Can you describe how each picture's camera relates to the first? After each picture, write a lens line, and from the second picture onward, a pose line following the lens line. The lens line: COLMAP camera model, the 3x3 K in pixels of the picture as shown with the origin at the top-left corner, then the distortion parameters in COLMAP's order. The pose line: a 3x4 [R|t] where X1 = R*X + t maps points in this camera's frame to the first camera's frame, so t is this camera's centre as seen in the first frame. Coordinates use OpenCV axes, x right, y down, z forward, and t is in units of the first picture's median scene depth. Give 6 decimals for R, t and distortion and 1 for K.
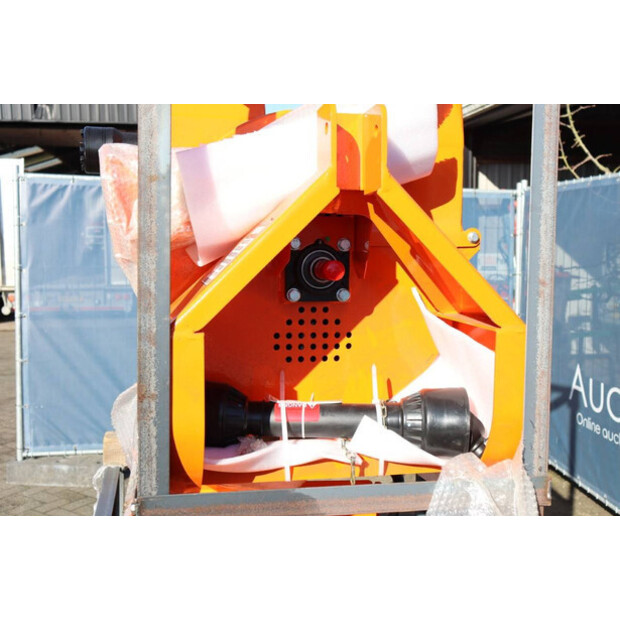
lens RADIAL K [[726.5, 0, 310.0], [0, 726.5, 310.0], [0, 0, 1]] dist [0.001102, 0.012068]
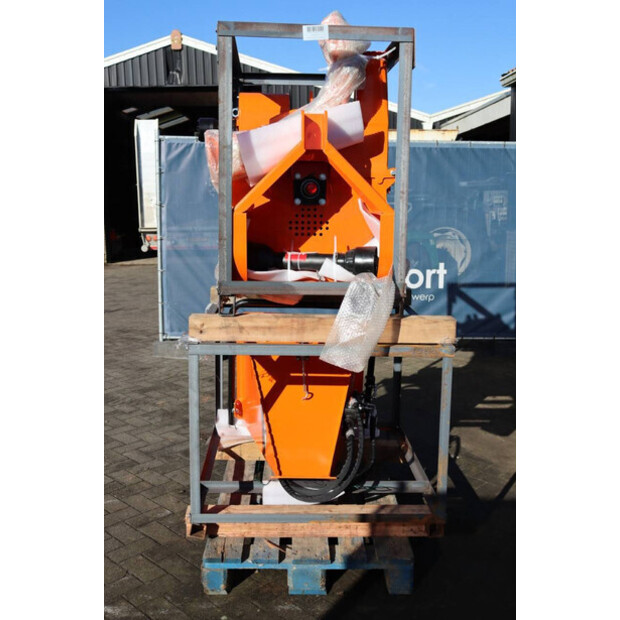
lens RADIAL K [[669.9, 0, 310.0], [0, 669.9, 310.0], [0, 0, 1]] dist [-0.080095, 0.016322]
pose [[0.988559, 0.021756, -0.149260, 0.286207], [-0.009066, 0.996324, 0.085180, 0.117032], [0.150564, -0.082852, 0.985122, -0.827267]]
